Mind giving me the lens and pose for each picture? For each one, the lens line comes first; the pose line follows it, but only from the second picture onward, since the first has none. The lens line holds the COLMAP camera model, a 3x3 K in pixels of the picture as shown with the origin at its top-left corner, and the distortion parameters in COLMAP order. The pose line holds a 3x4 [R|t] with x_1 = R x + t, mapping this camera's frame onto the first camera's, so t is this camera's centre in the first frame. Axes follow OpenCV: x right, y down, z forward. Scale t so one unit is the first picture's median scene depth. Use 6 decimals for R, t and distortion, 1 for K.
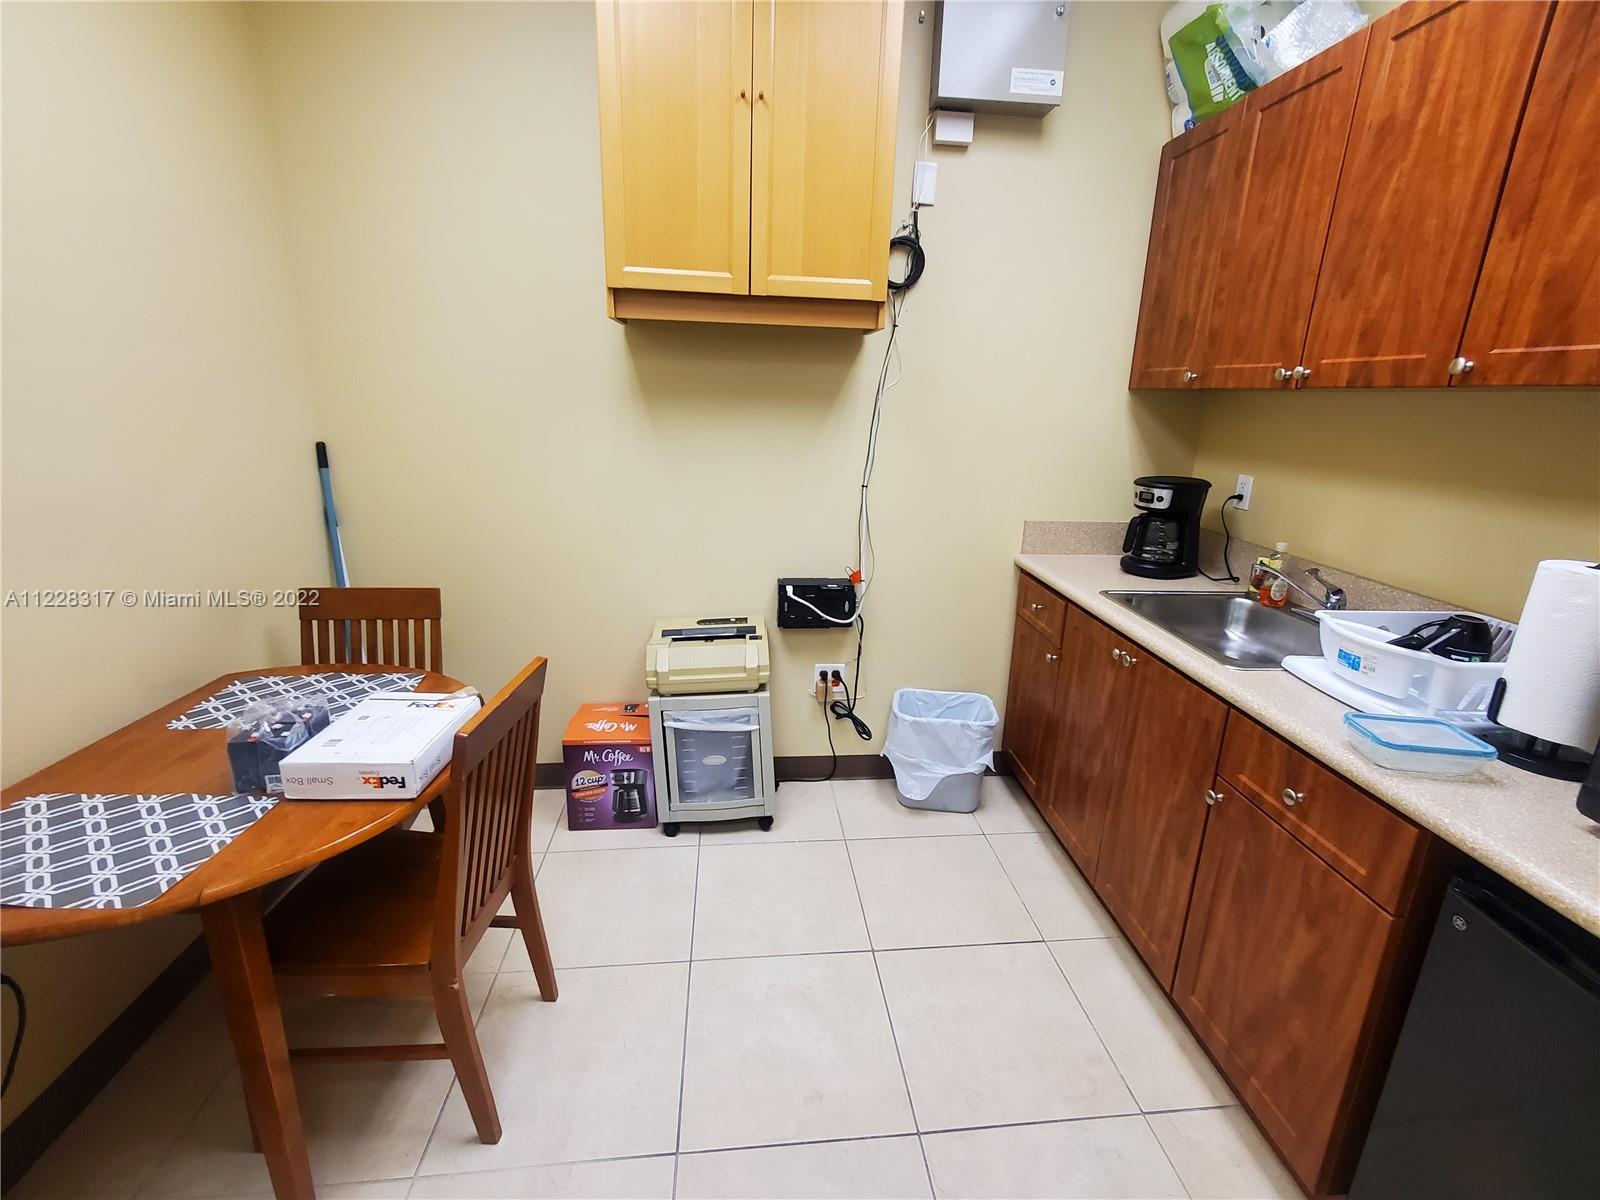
lens RADIAL K [[676.3, 0, 800.0], [0, 676.3, 600.0], [0, 0, 1]] dist [-0.011520, 0.006557]
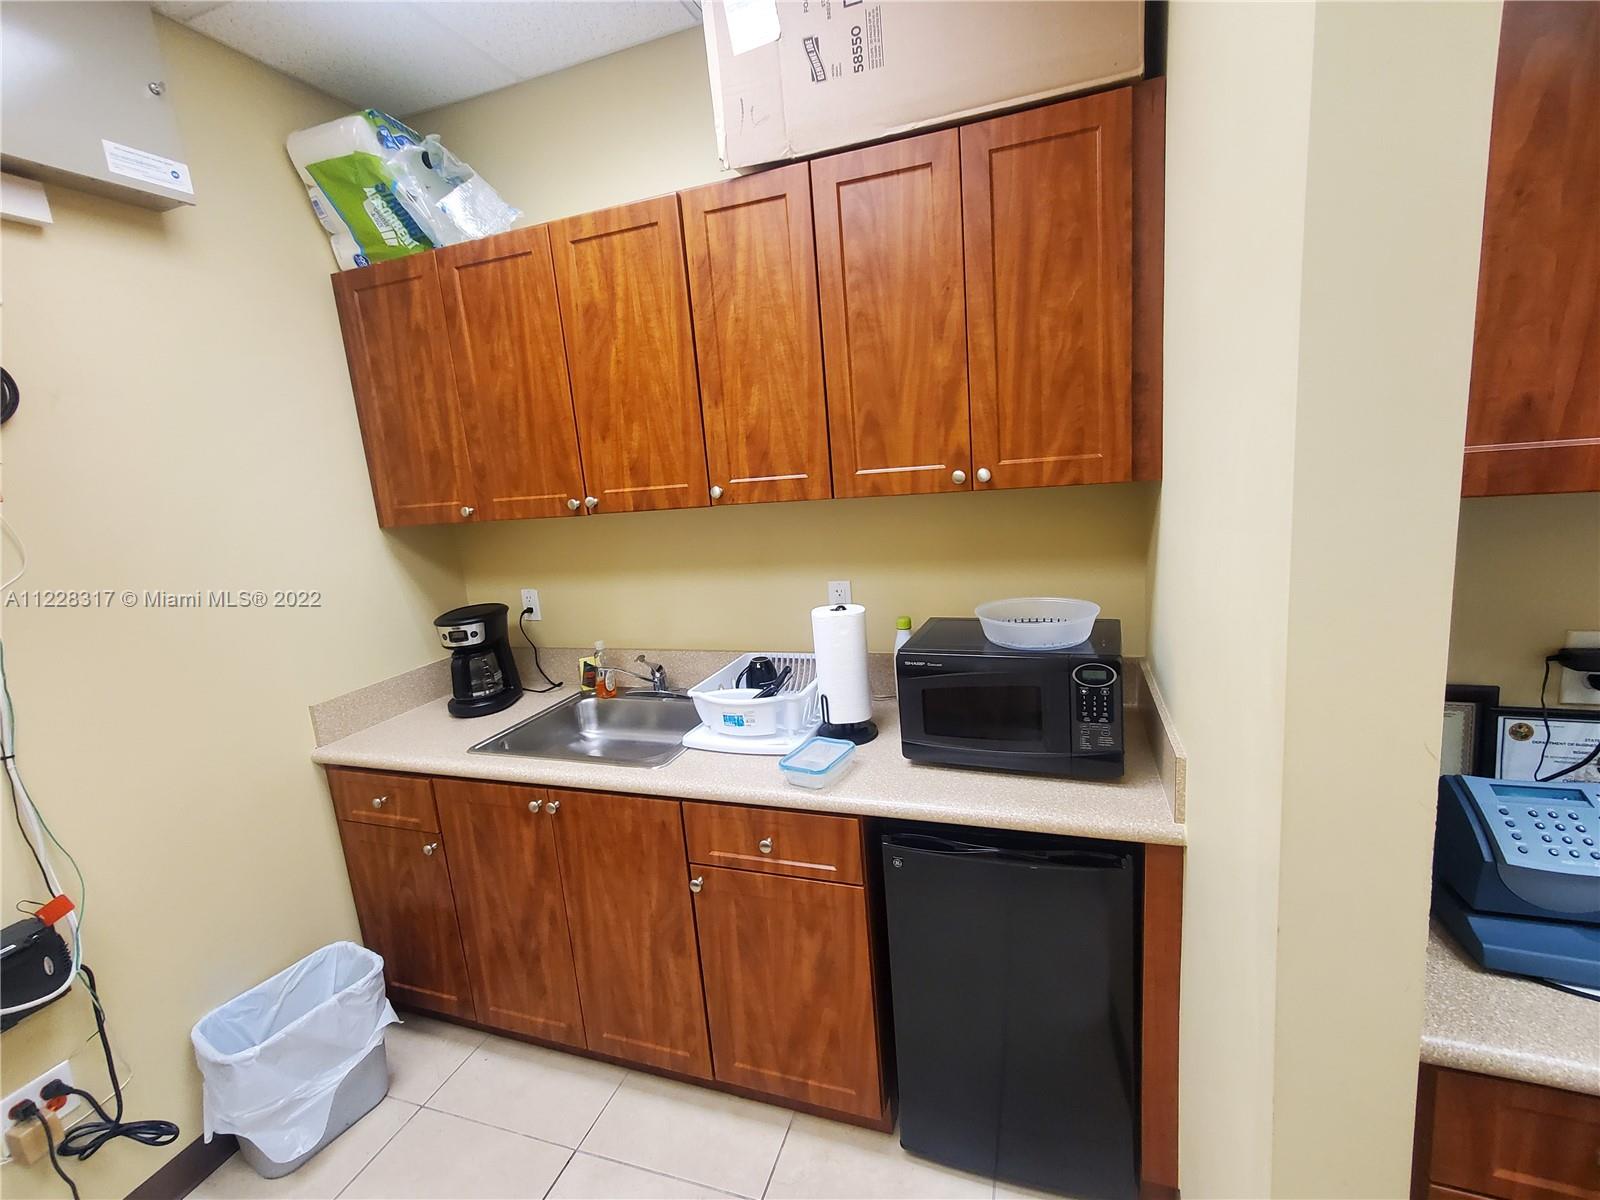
lens RADIAL K [[704.1, 0, 800.0], [0, 704.1, 600.0], [0, 0, 1]] dist [0.000055, -0.000052]
pose [[0.407247, -0.237545, 0.881886, -0.141087], [0.359949, 0.929177, 0.084062, -0.114411], [-0.839397, 0.283200, 0.463908, 0.147384]]
